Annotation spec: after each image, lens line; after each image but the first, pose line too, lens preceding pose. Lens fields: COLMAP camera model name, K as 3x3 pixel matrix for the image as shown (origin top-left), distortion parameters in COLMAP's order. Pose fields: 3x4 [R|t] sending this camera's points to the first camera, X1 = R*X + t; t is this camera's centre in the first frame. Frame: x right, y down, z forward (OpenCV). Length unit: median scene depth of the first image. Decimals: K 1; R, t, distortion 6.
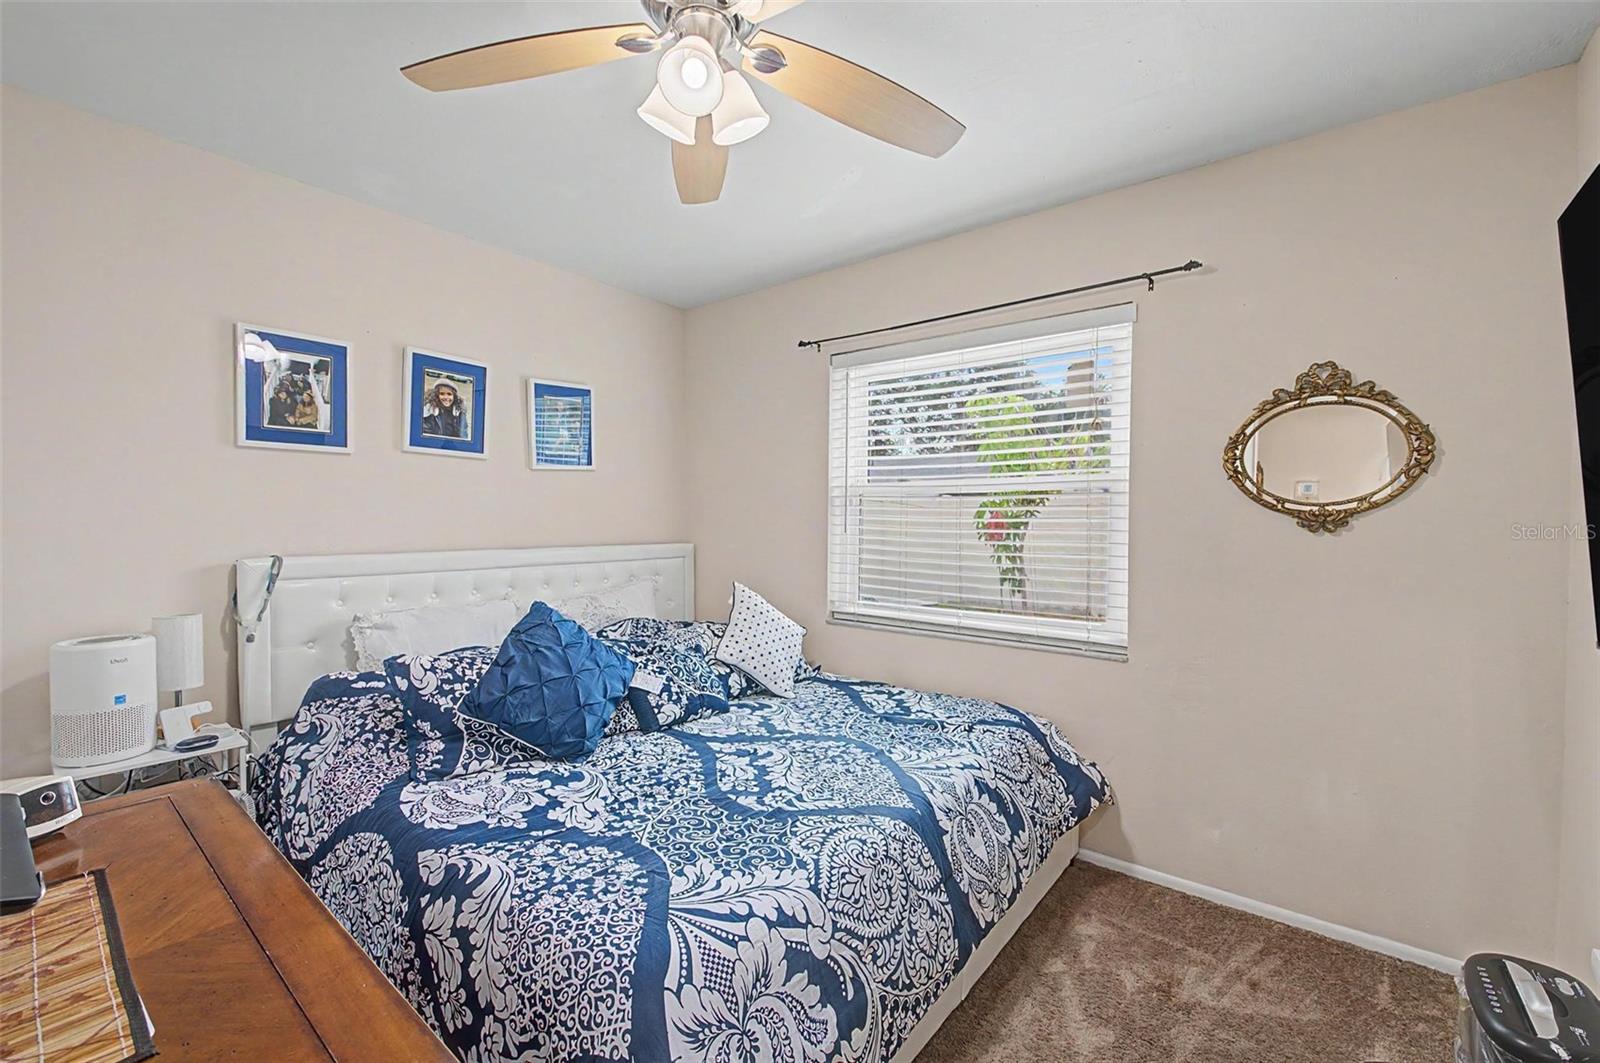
lens RADIAL K [[662.5, 0, 788.6], [0, 662.5, 526.8], [0, 0, 1]] dist [0.003171, -0.003852]
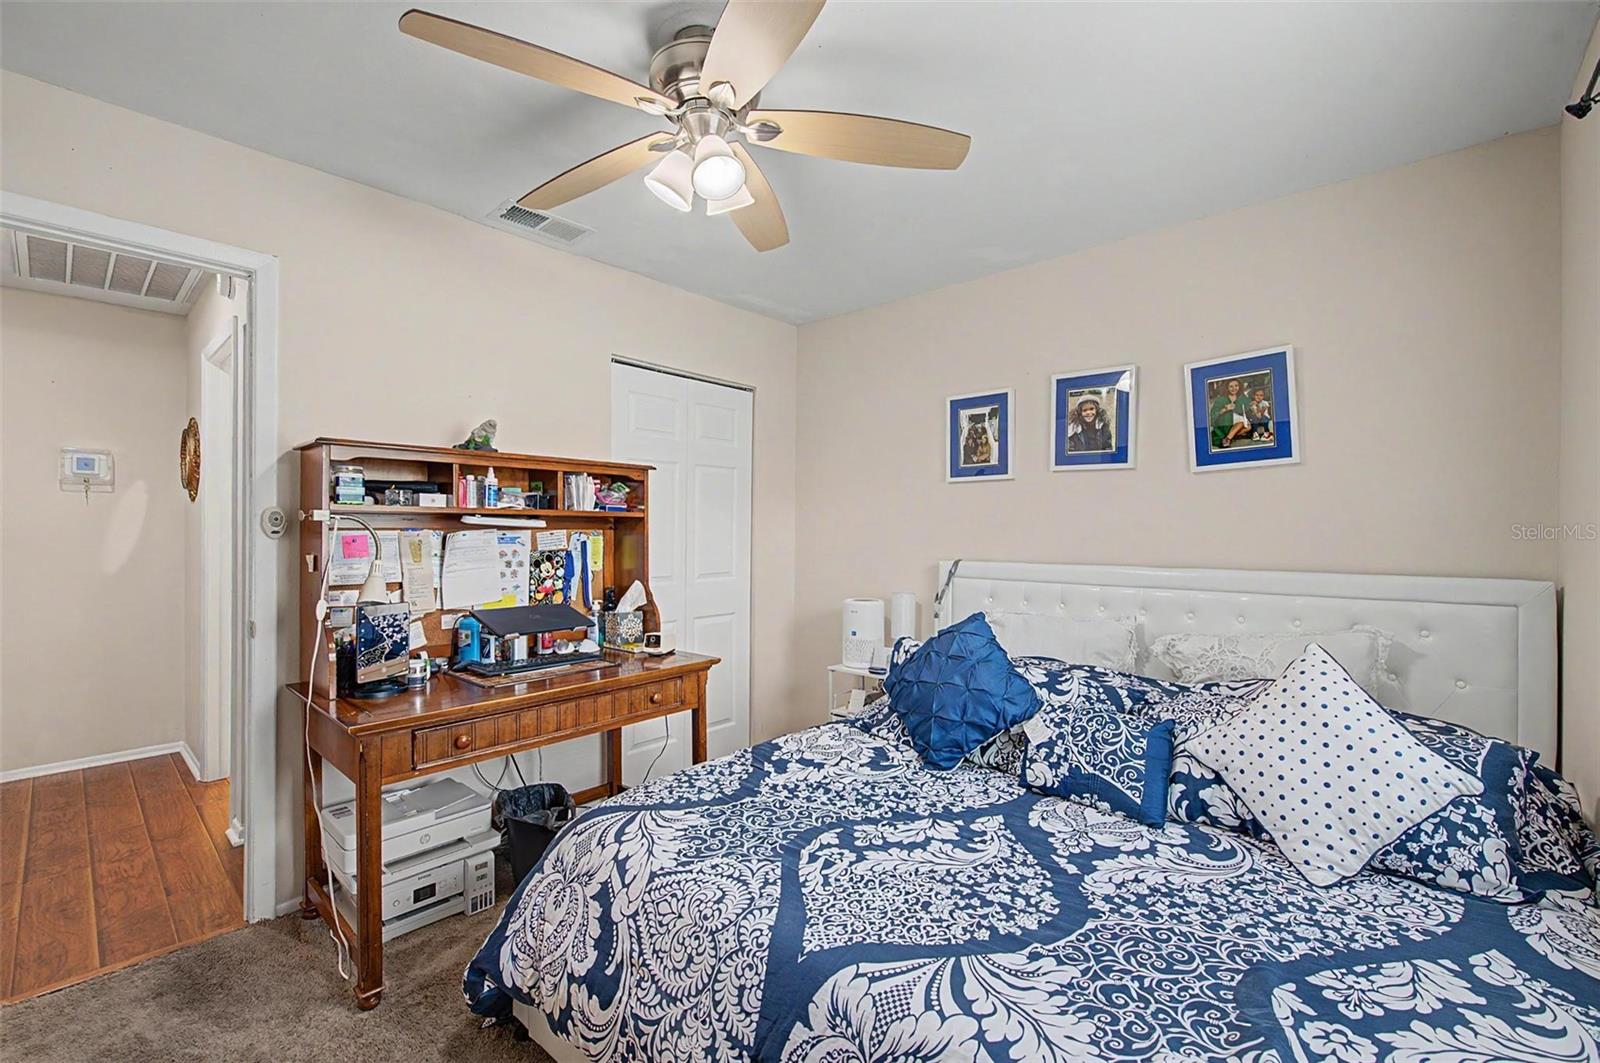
lens RADIAL K [[662.5, 0, 789.1], [0, 662.5, 532.0], [0, 0, 1]] dist [0.003171, -0.003852]
pose [[-0.054759, -0.004310, -0.998490, 0.652816], [-0.015438, 0.999875, -0.003469, -0.003422], [0.998380, 0.015225, -0.054819, 0.758430]]
